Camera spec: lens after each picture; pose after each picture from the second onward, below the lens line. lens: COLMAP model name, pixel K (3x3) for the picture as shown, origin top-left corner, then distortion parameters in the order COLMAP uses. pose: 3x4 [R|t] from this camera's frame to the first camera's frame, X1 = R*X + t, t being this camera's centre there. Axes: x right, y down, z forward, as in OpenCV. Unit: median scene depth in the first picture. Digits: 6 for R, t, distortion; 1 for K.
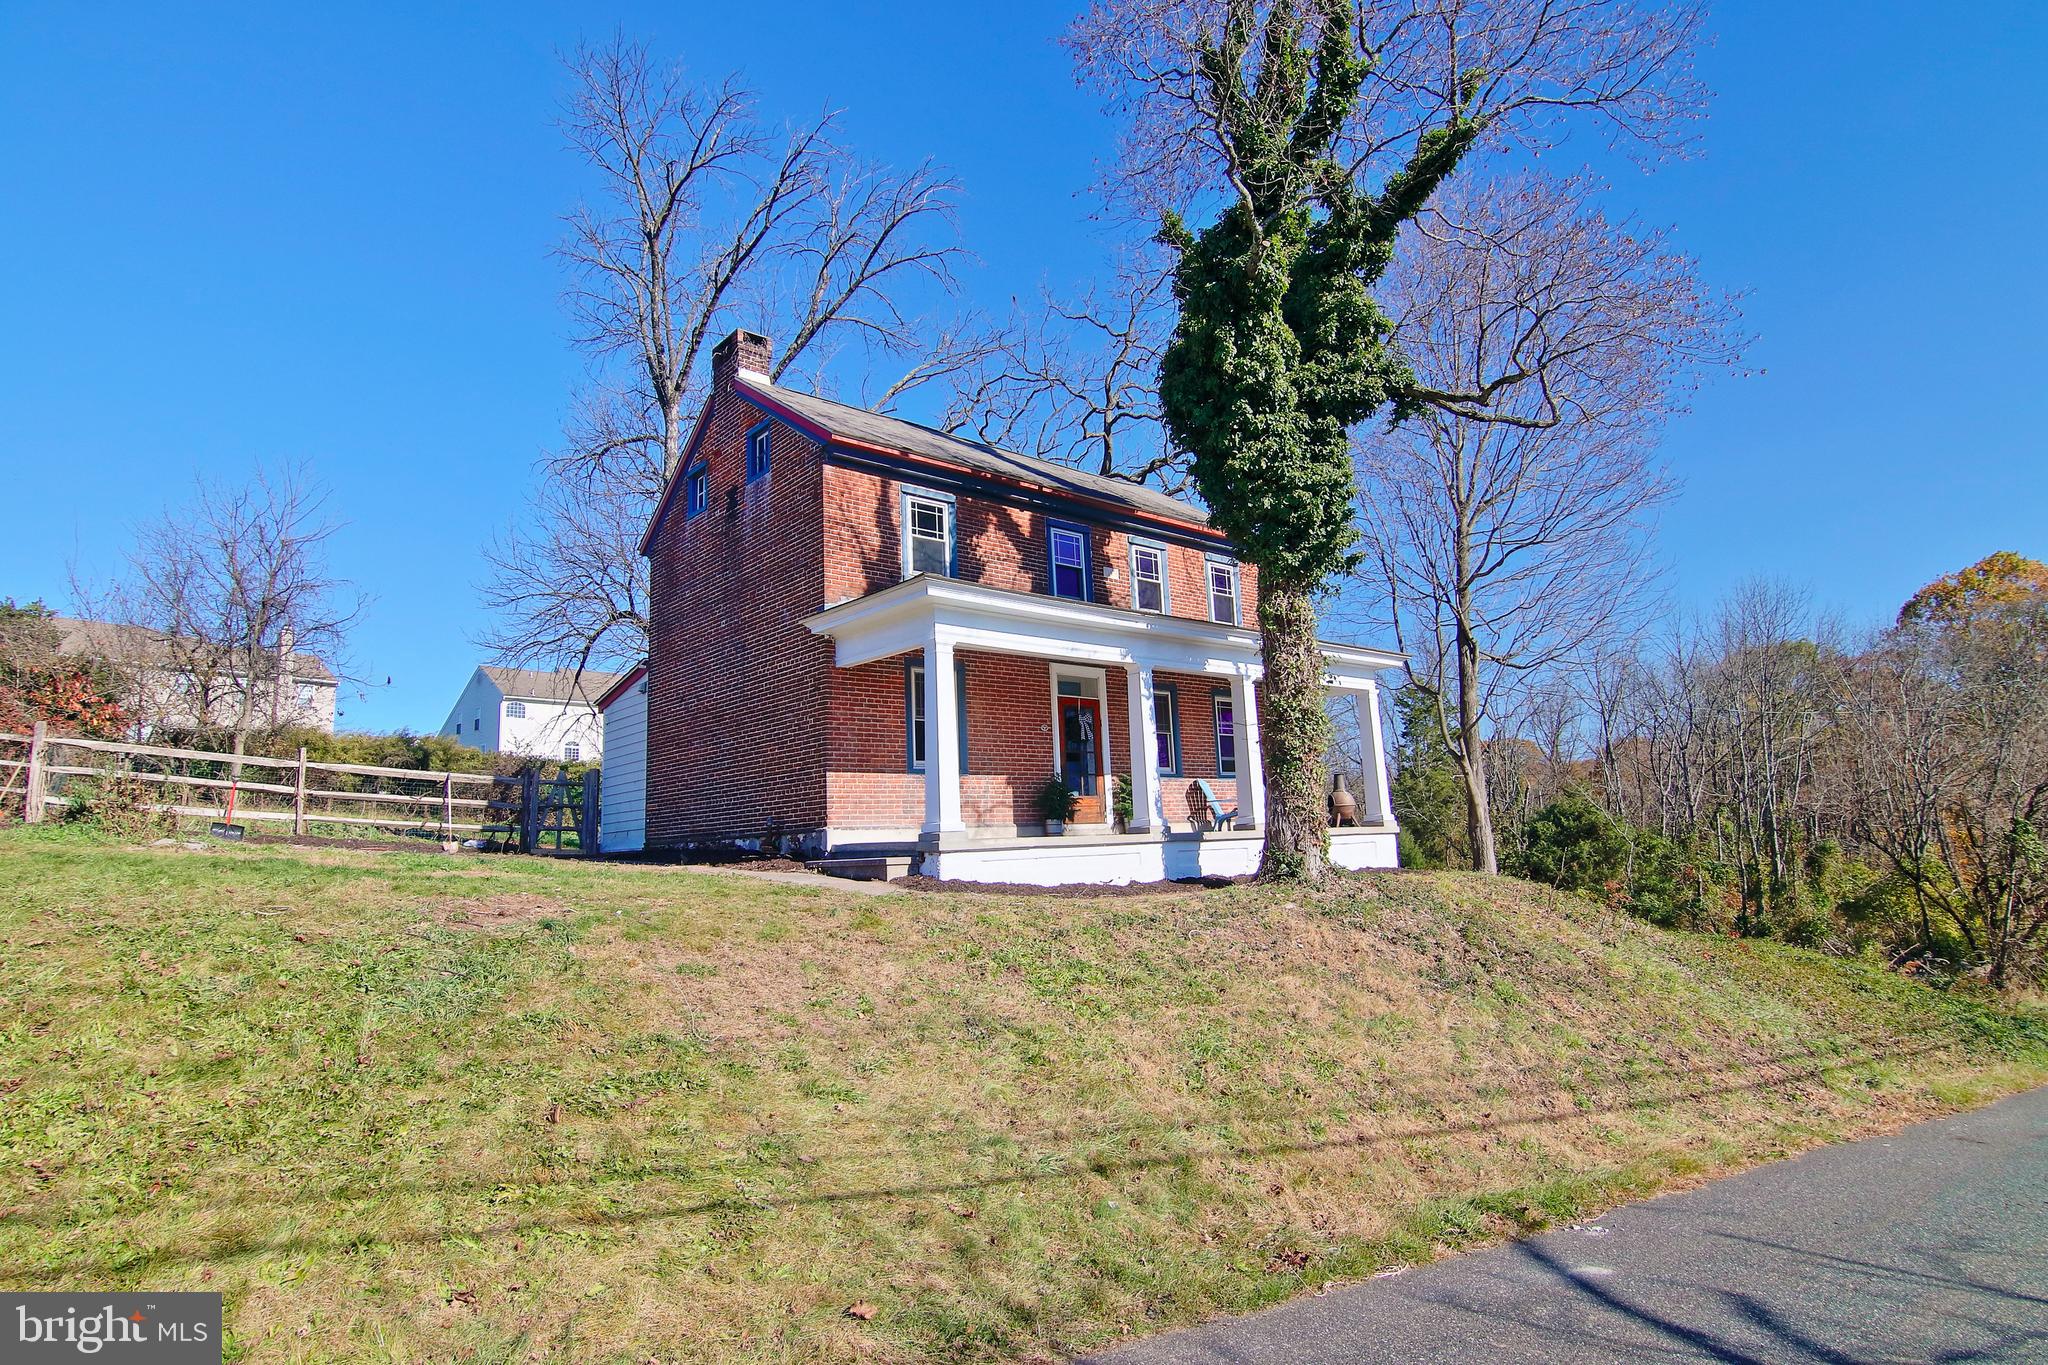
lens RADIAL K [[1032.5, 0, 1025.4], [0, 1032.5, 668.6], [0, 0, 1]] dist [-0.000146, -0.018506]
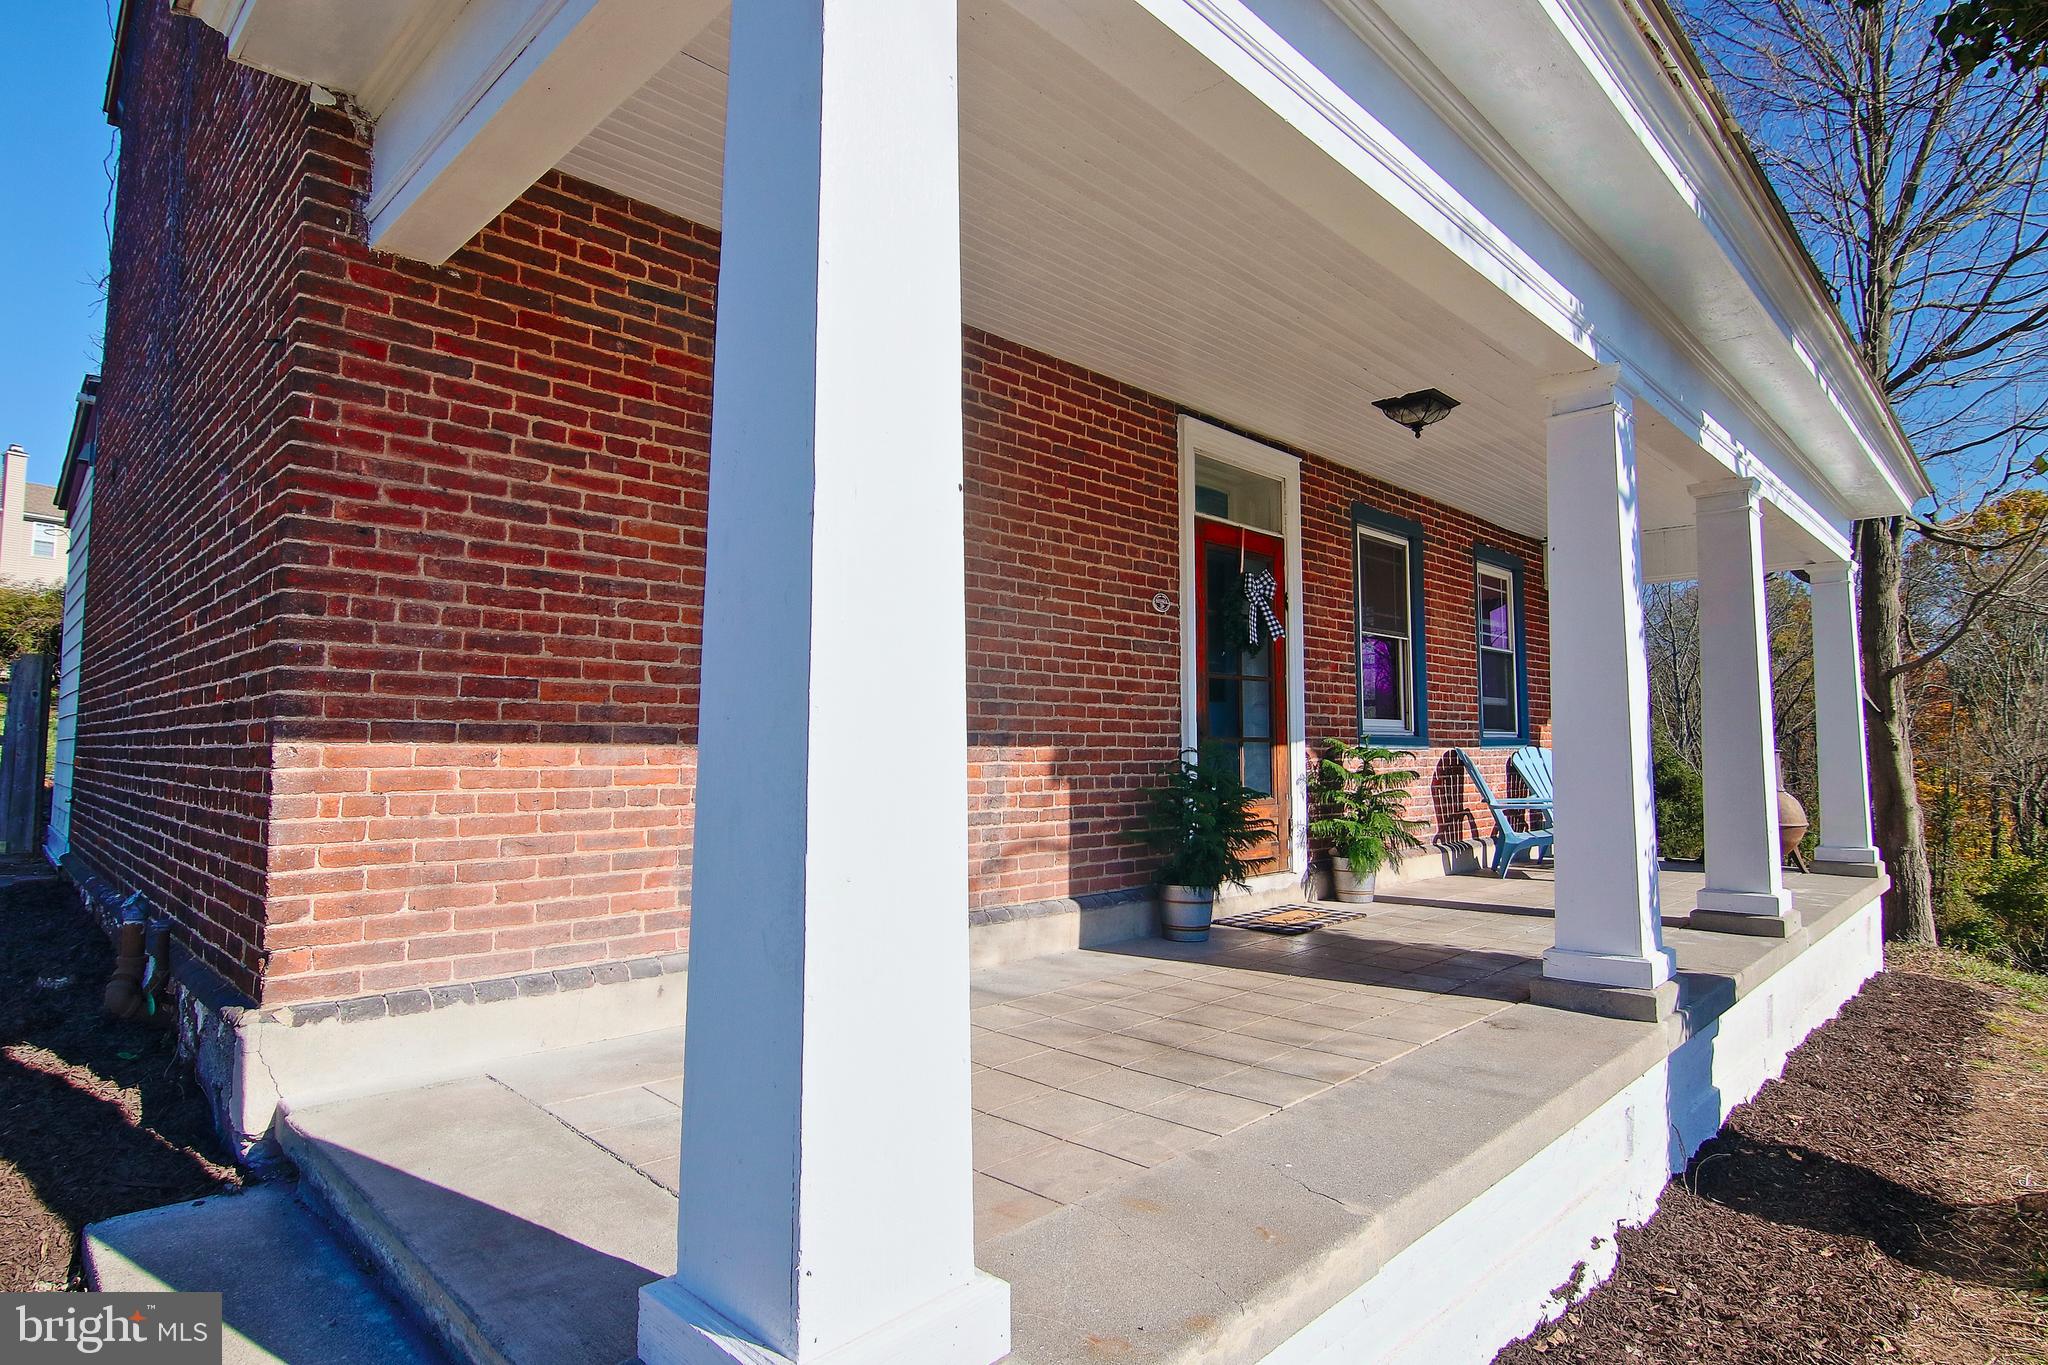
lens RADIAL K [[1032.5, 0, 1025.4], [0, 1032.5, 668.6], [0, 0, 1]] dist [-0.000146, -0.018506]
pose [[0.996676, 0.047963, 0.065854, -0.044663], [-0.054141, 0.993957, 0.095485, 0.047326], [-0.060876, -0.098733, 0.993250, 0.644616]]
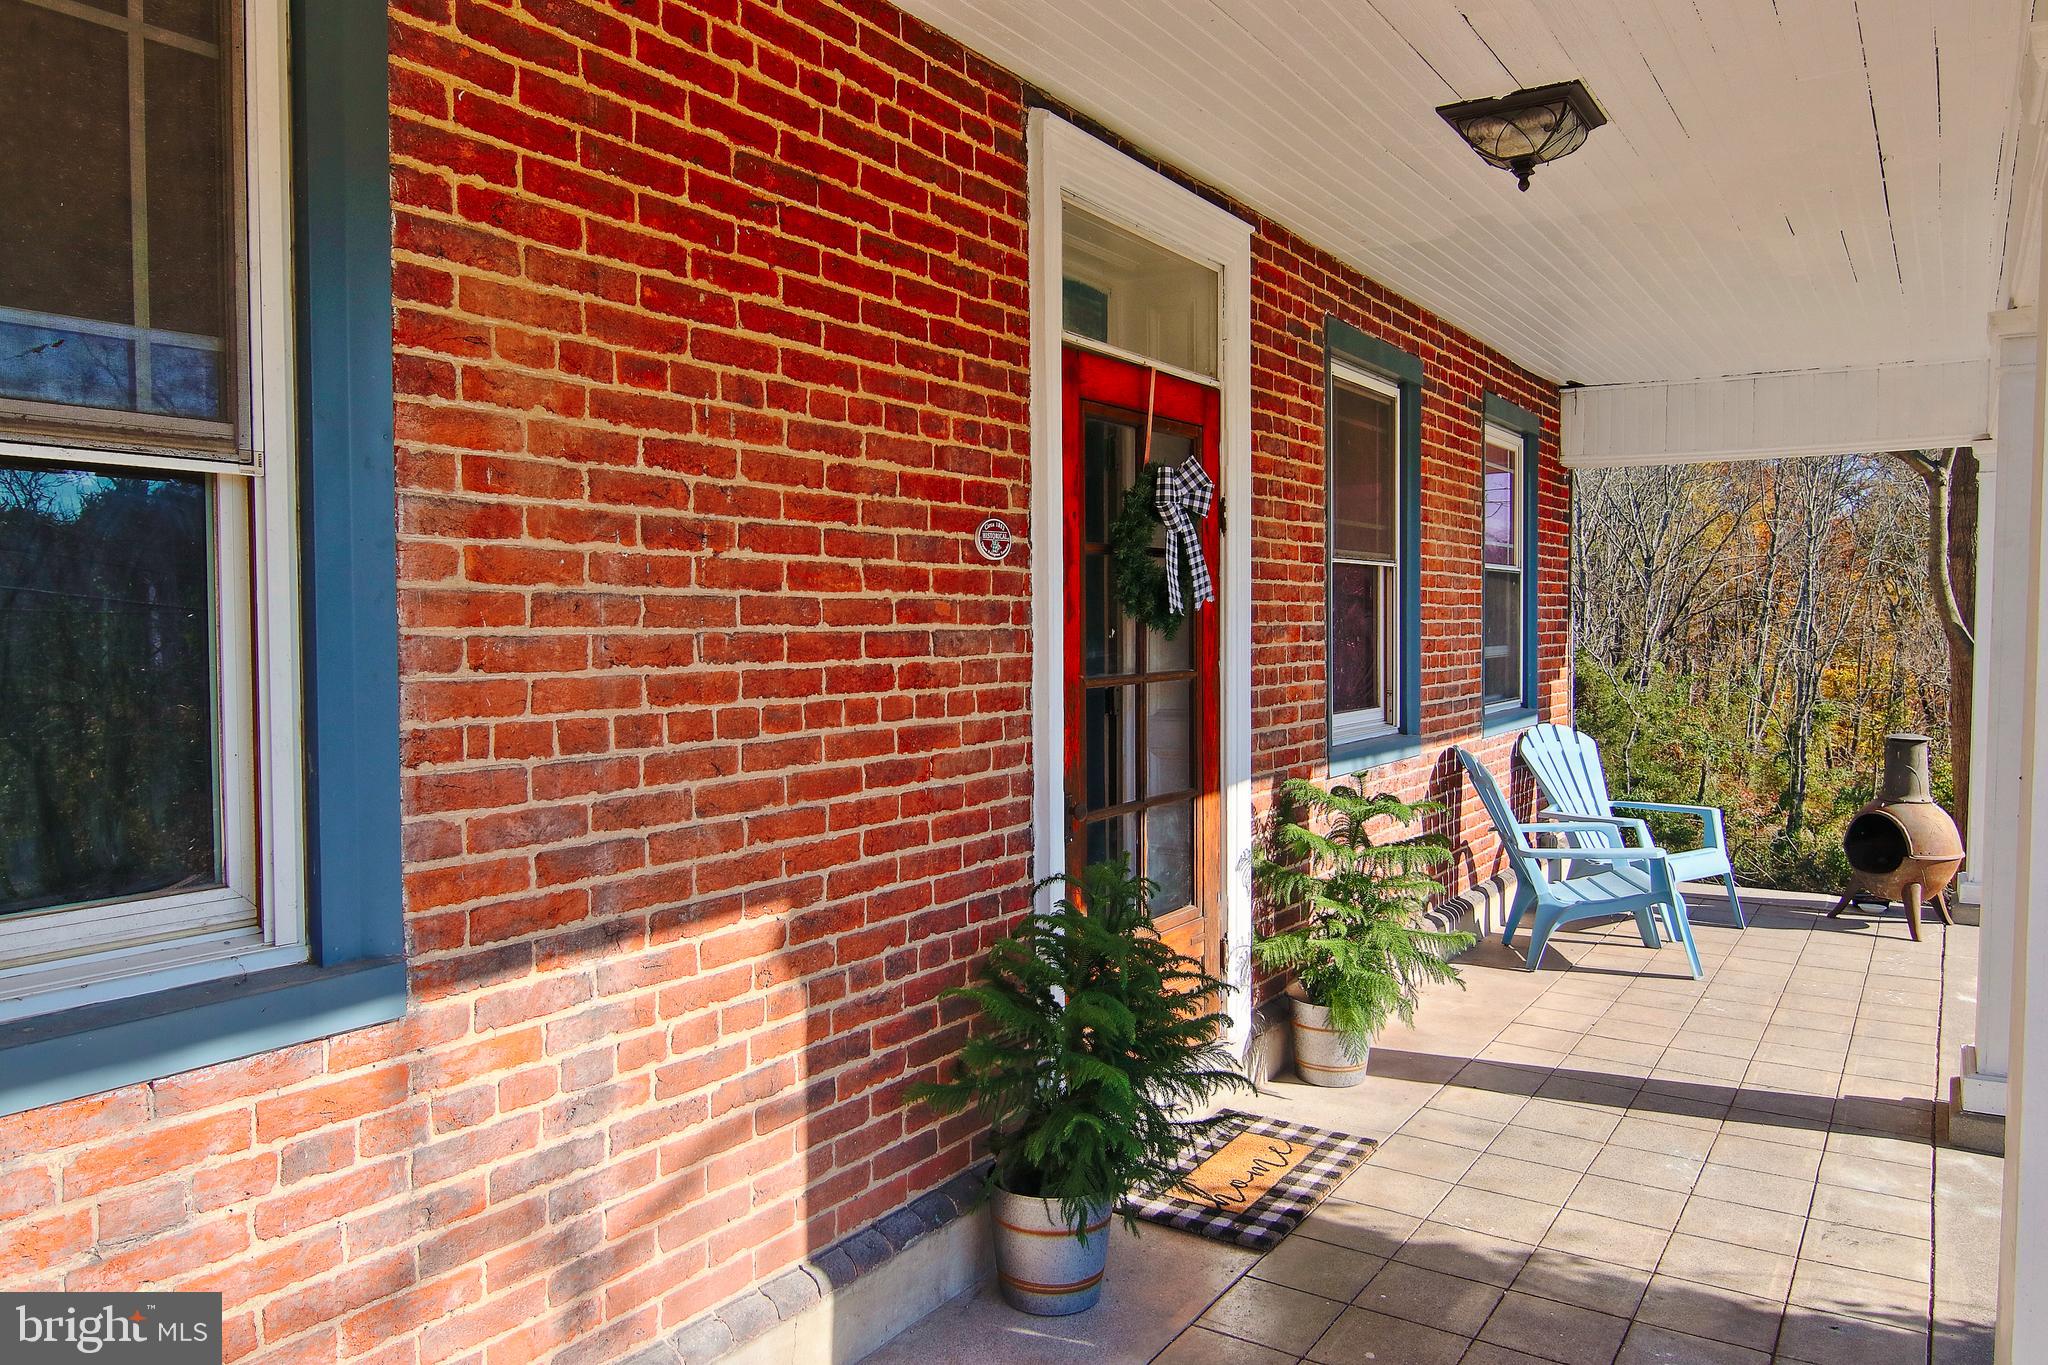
lens RADIAL K [[1394.7, 0, 1024.0], [0, 1394.7, 682.5], [0, 0, 1]] dist [0.004757, 0.000506]
pose [[0.963820, 0.026070, 0.265275, -0.029285], [-0.080167, 0.977480, 0.195207, 0.036577], [-0.254212, -0.209411, 0.944205, 0.774778]]
